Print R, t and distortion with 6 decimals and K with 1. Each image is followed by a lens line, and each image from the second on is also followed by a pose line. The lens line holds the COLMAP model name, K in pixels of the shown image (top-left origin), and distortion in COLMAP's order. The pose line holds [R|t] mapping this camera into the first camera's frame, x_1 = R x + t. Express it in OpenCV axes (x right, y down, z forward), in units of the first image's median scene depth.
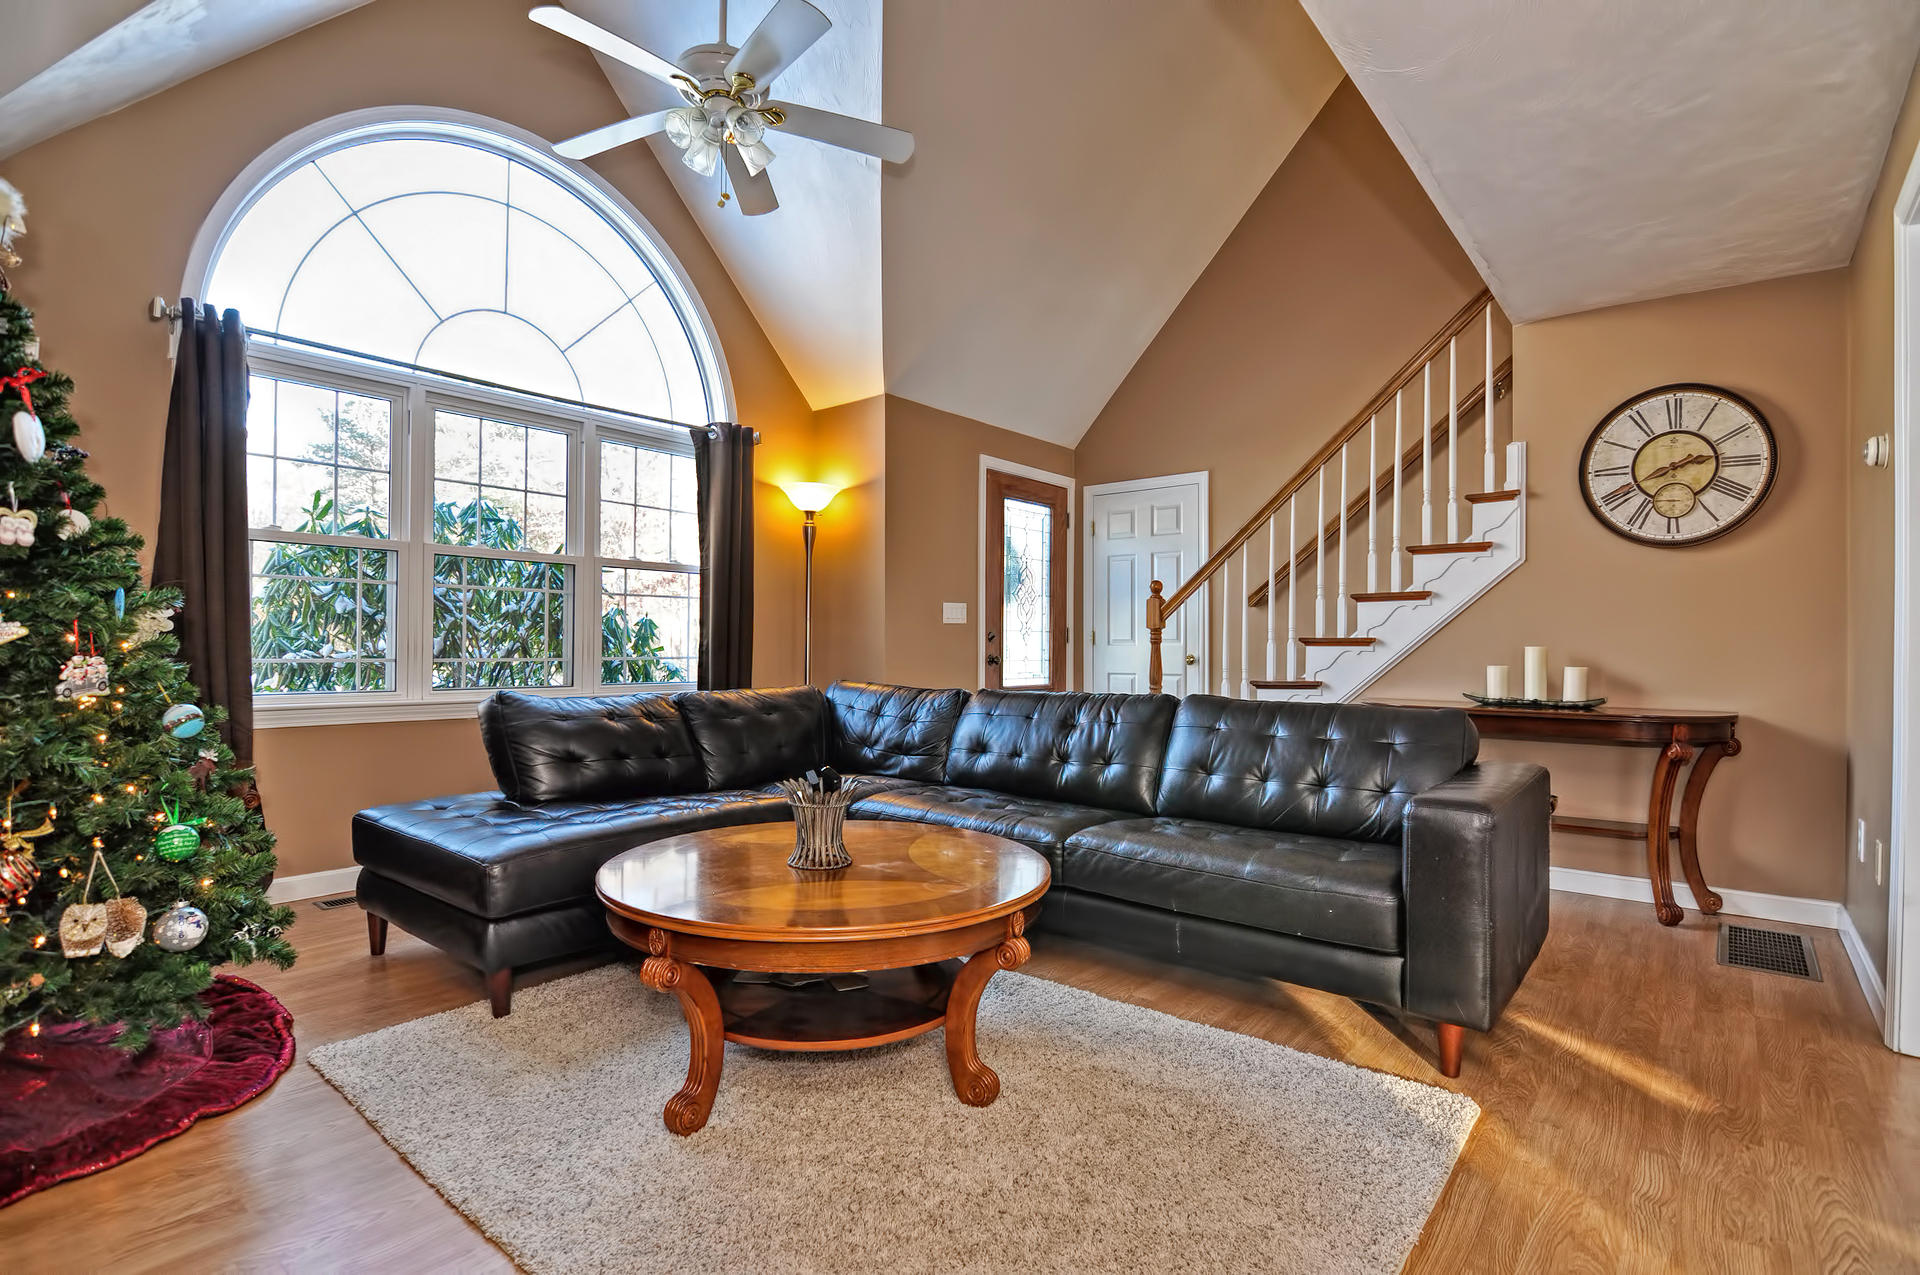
lens RADIAL K [[929.1, 0, 953.4], [0, 929.1, 644.1], [0, 0, 1]] dist [-0.004490, -0.011777]
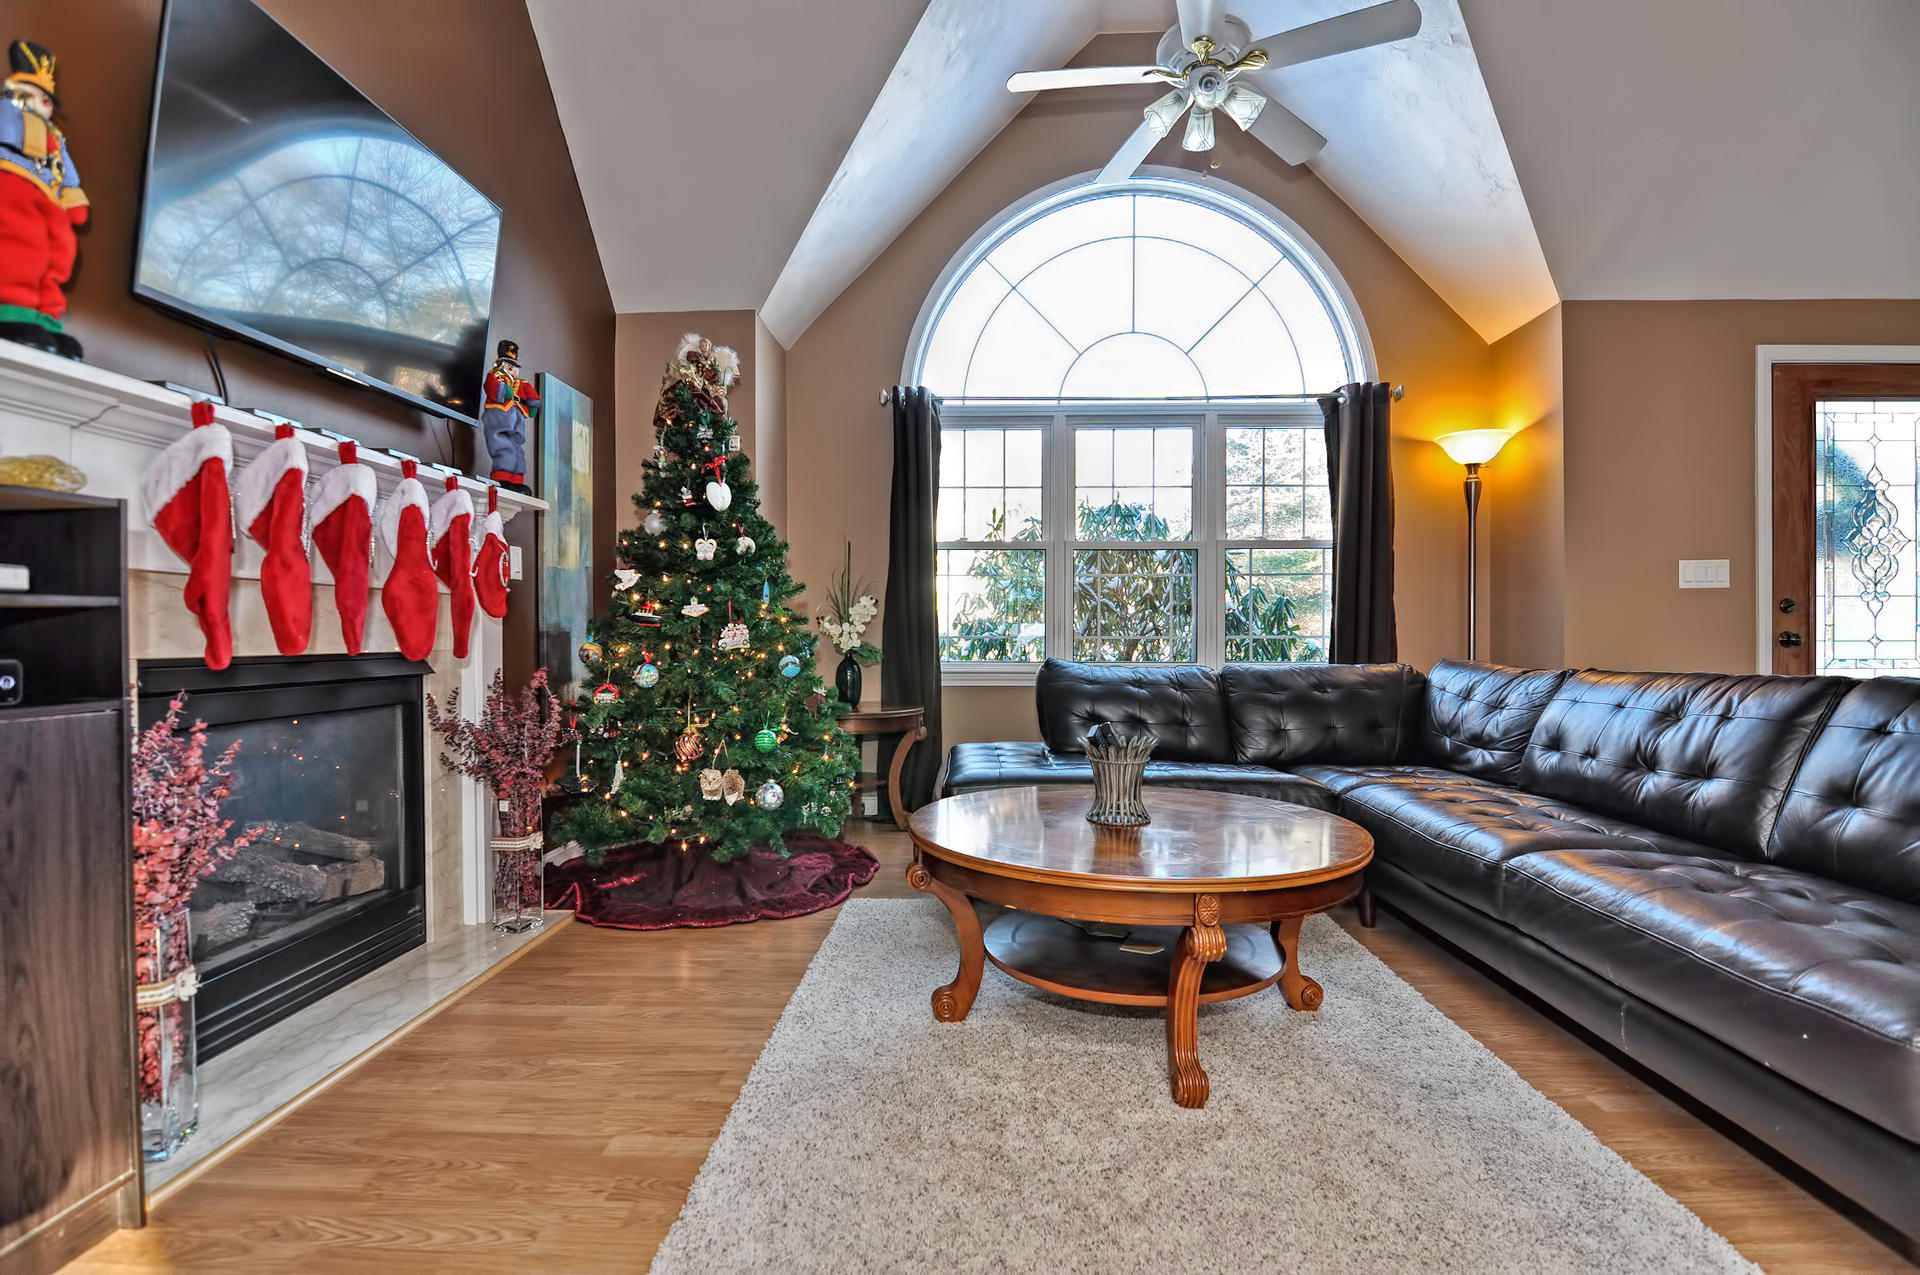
lens RADIAL K [[929.1, 0, 953.3], [0, 929.1, 642.5], [0, 0, 1]] dist [-0.004490, -0.011777]
pose [[0.608424, -0.005559, -0.793593, 0.295049], [0.006590, 0.999976, -0.001952, 0.024611], [0.793585, -0.004042, 0.608446, 0.135982]]
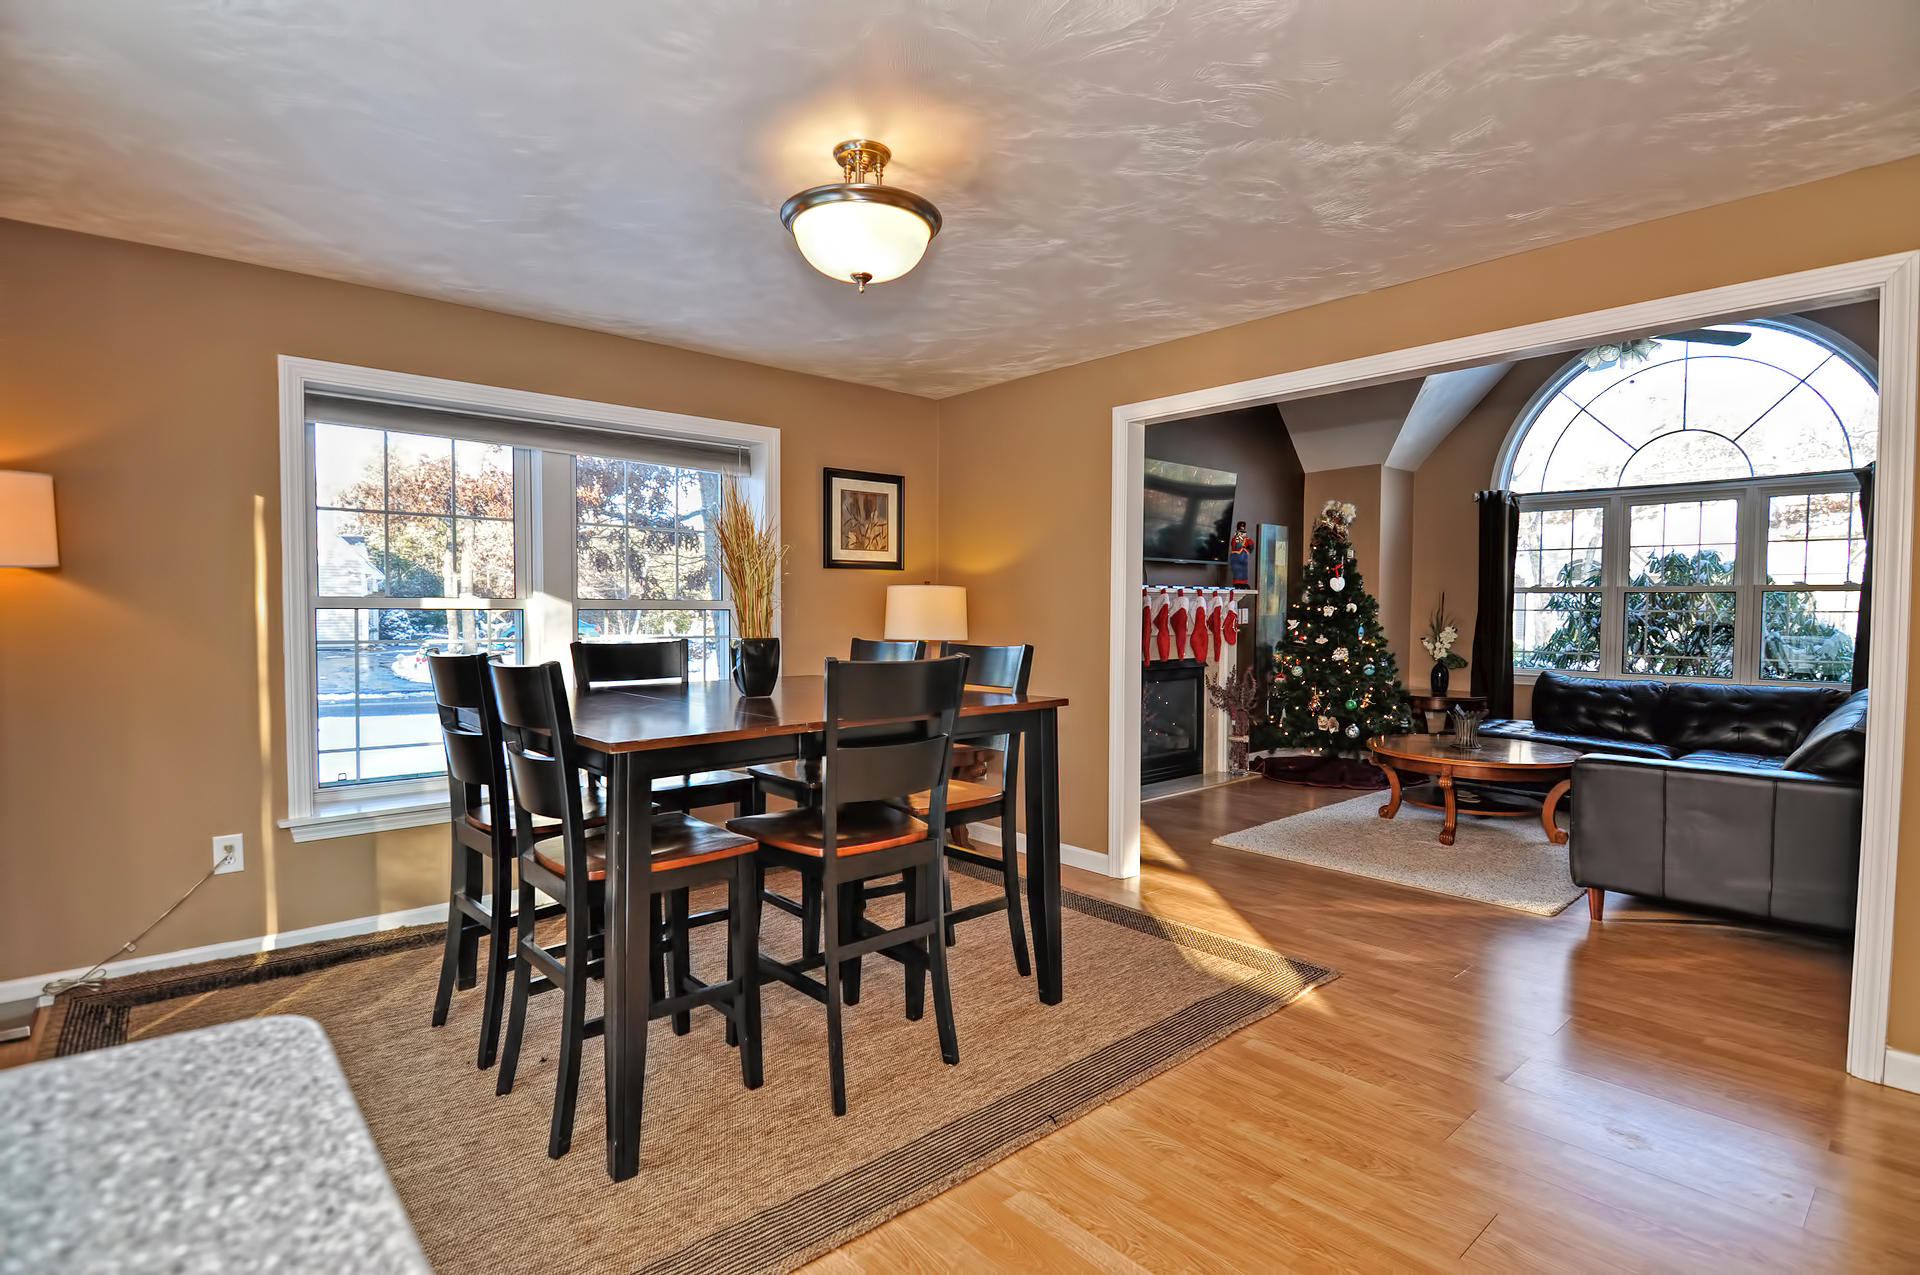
lens RADIAL K [[929.1, 0, 960.2], [0, 929.1, 643.9], [0, 0, 1]] dist [-0.004490, -0.011777]
pose [[-0.147774, 0.028534, -0.988609, 1.256826], [-0.007963, 0.999517, 0.030039, -0.043768], [0.988989, 0.012311, -0.147476, 0.049313]]
